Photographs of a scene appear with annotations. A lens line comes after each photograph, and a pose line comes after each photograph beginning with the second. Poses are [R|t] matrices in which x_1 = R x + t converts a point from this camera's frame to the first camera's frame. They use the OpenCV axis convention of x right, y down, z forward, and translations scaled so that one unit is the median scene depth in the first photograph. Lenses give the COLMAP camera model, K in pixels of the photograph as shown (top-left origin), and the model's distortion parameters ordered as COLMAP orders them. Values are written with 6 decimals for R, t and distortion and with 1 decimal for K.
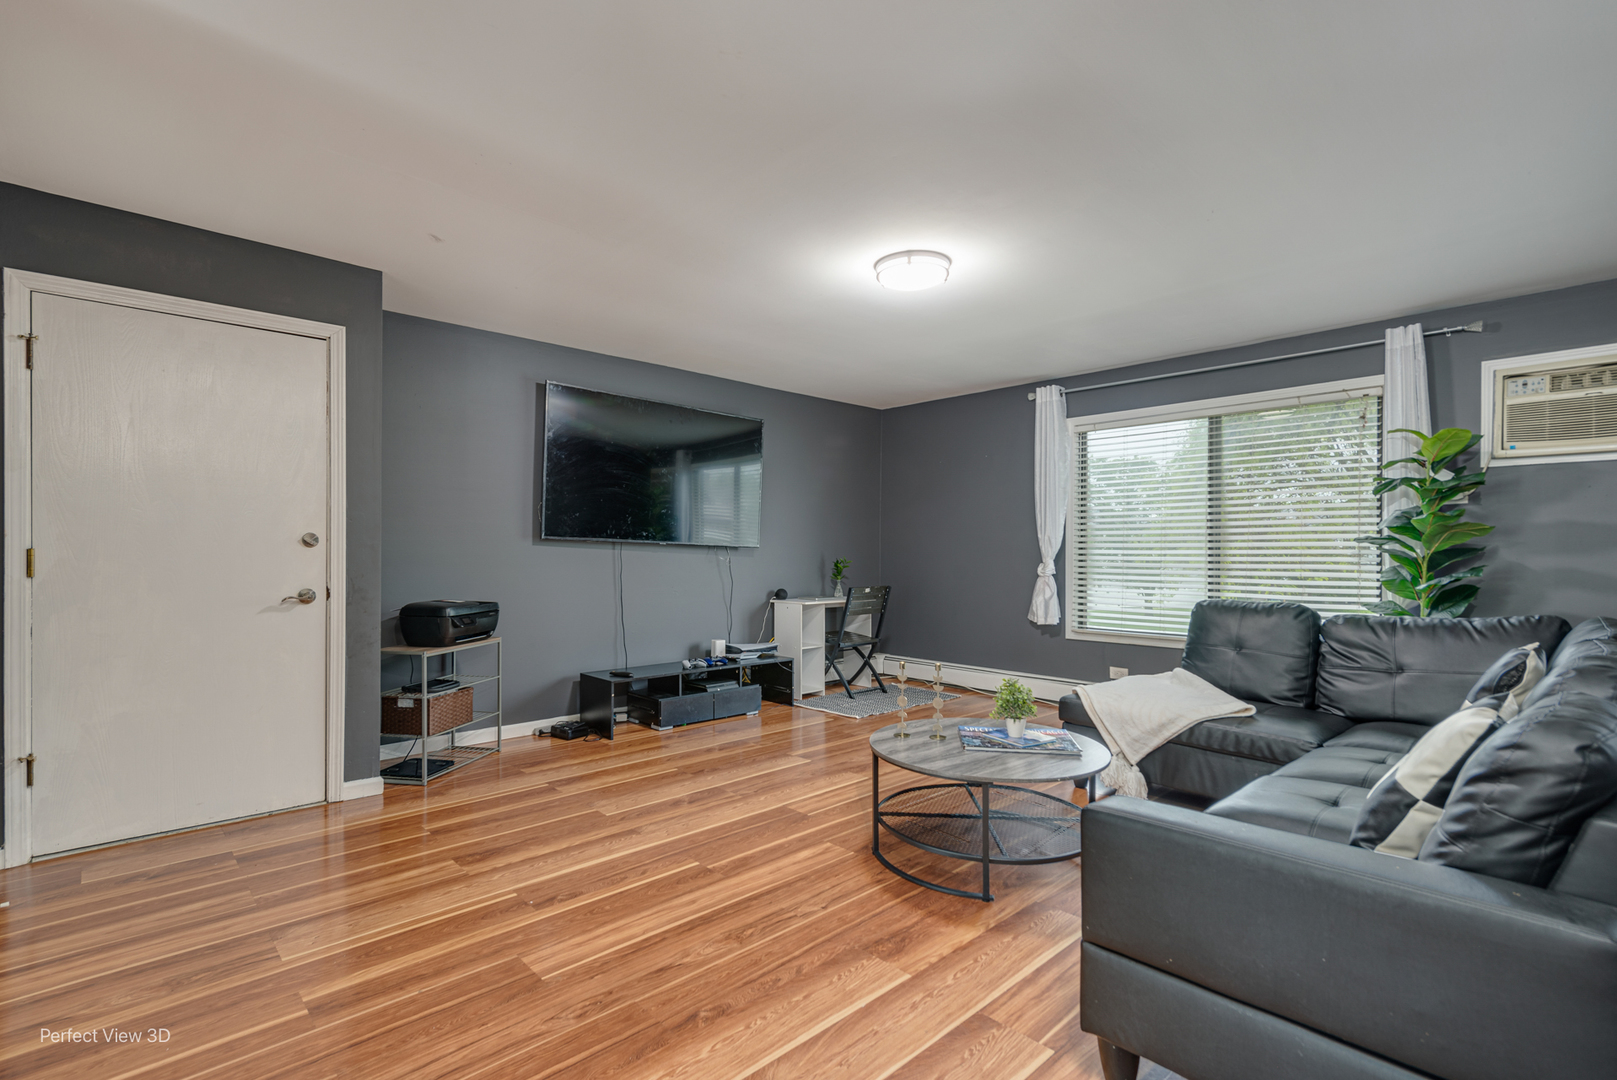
lens RADIAL K [[750.8, 0, 806.8], [0, 750.8, 552.6], [0, 0, 1]] dist [0.021942, -0.010914]
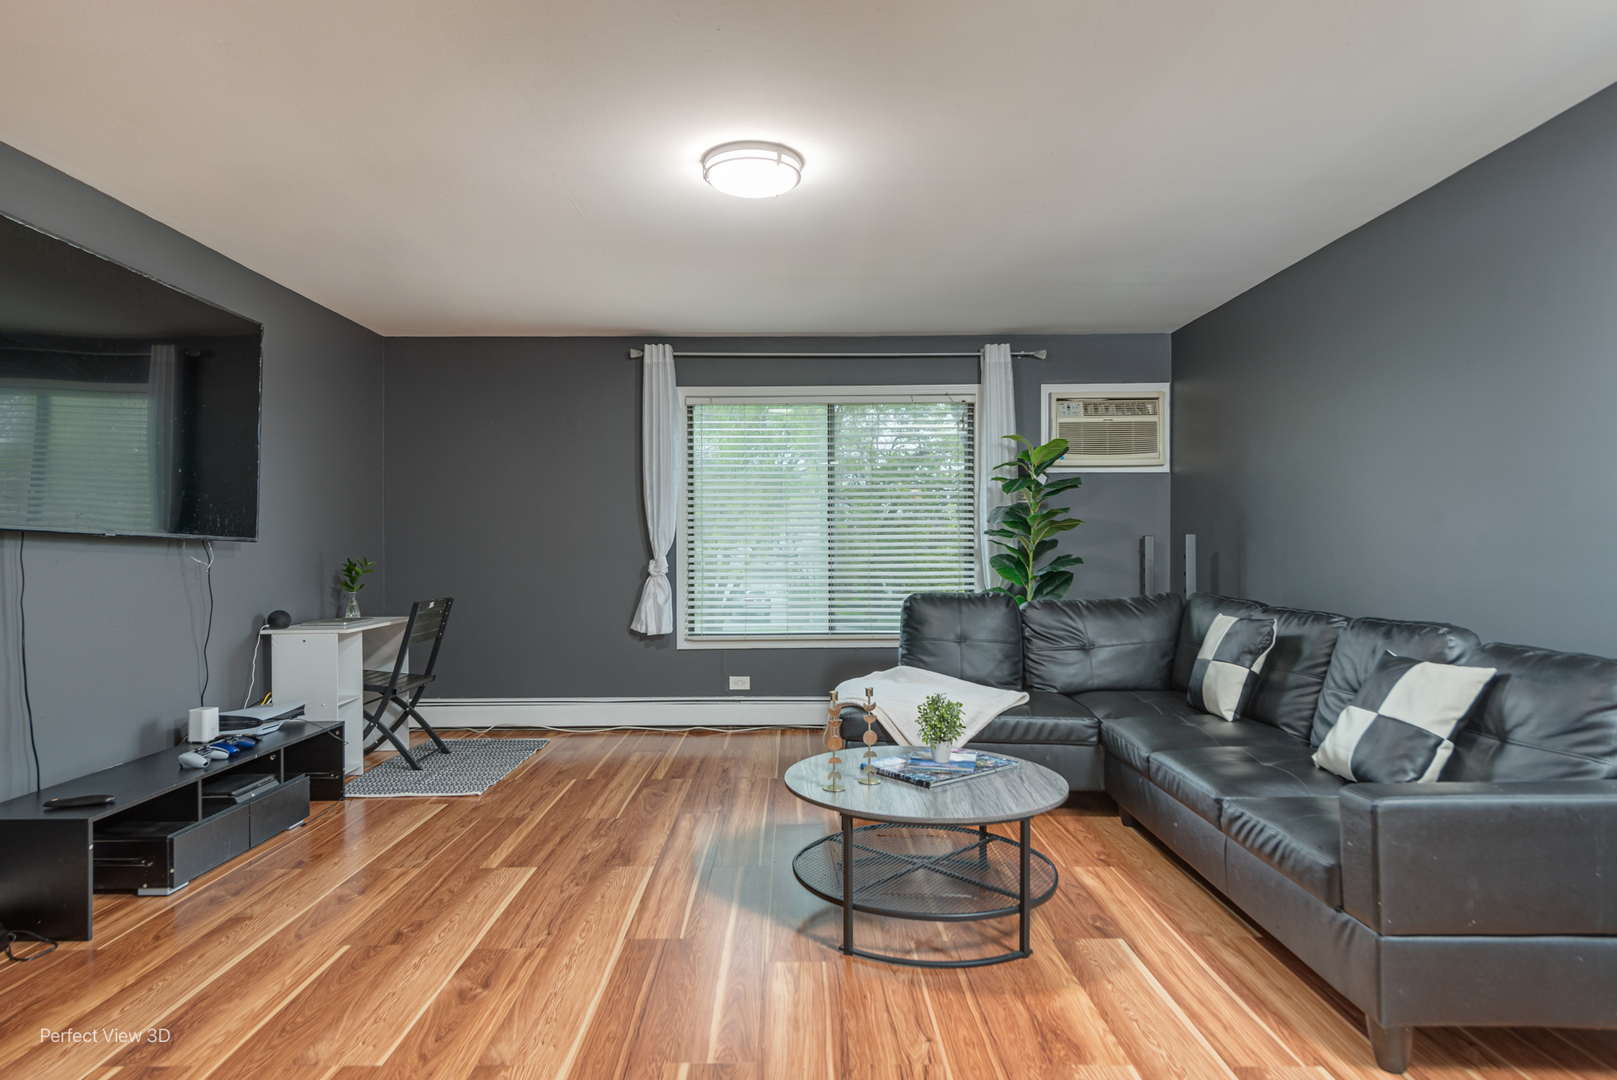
lens RADIAL K [[908.1, 0, 786.1], [0, 908.1, 550.9], [0, 0, 1]] dist [0.043930, -0.025382]
pose [[0.689401, -0.010431, 0.724305, -0.416510], [0.007532, 0.999945, 0.007232, -0.002378], [-0.724341, 0.000470, 0.689442, 0.292435]]
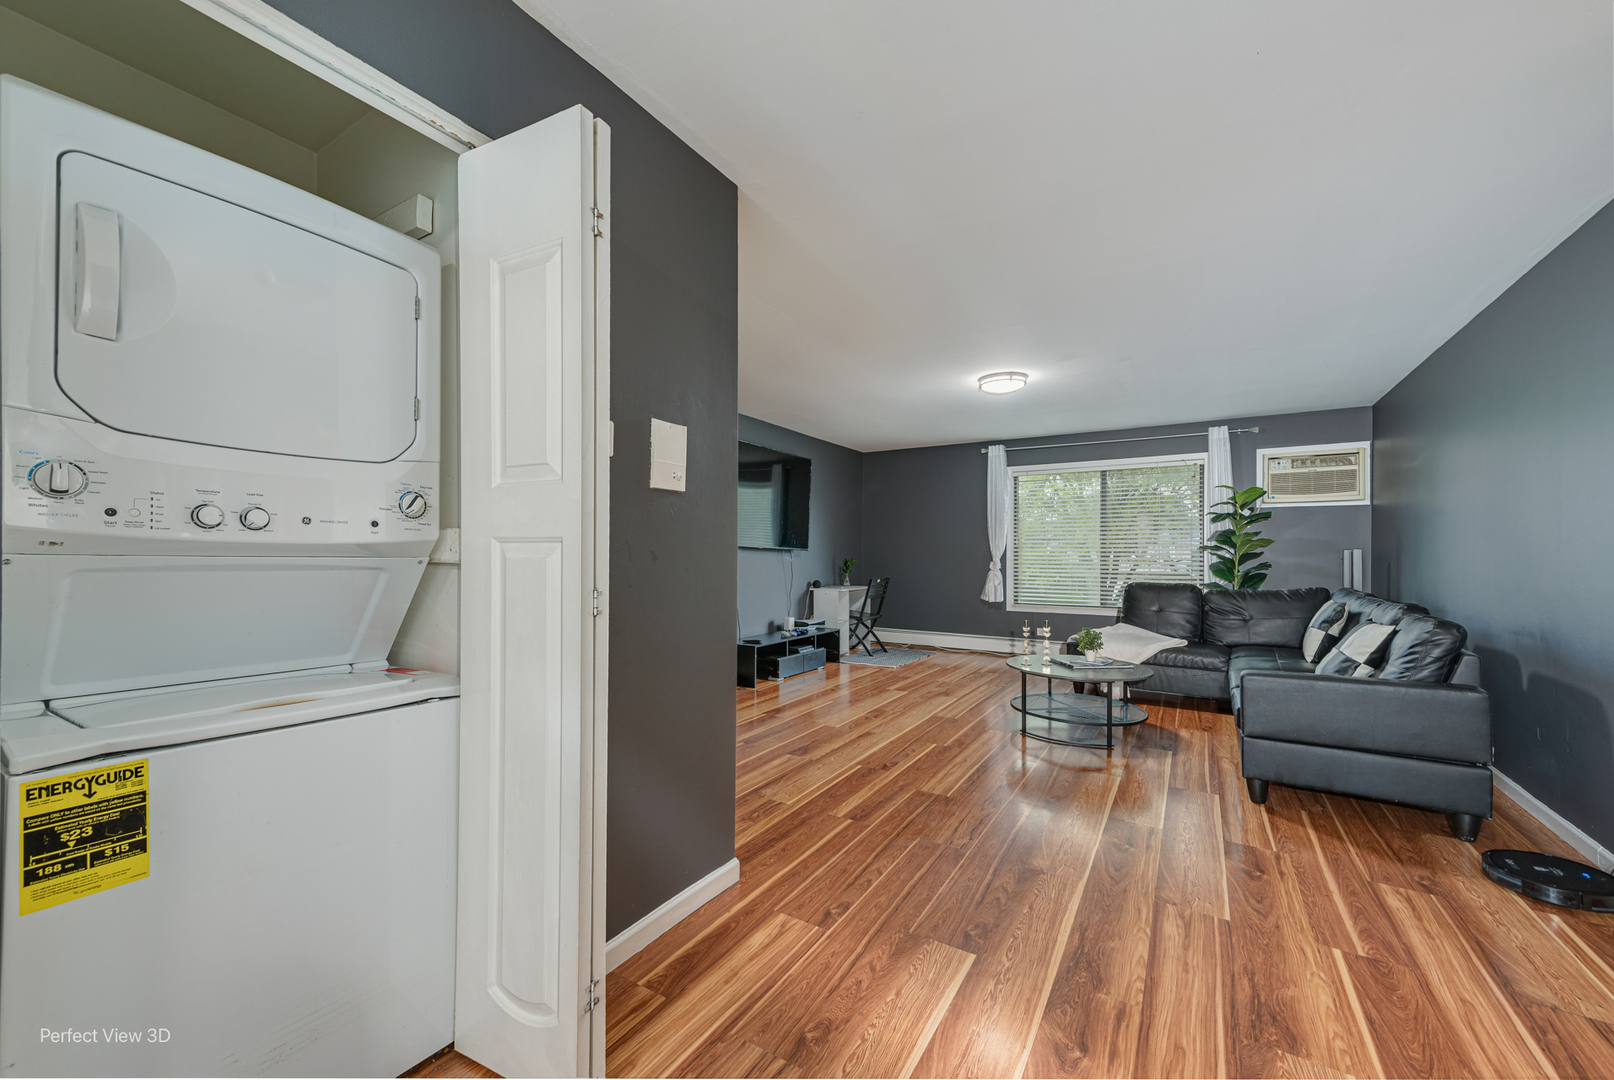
lens RADIAL K [[625.1, 0, 793.4], [0, 625.1, 549.4], [0, 0, 1]] dist [0.002118, 0.000105]
pose [[0.969471, 0.002657, 0.245191, -0.525350], [-0.001008, 0.999976, -0.006851, -0.001637], [-0.245203, 0.006395, 0.969451, -0.165362]]
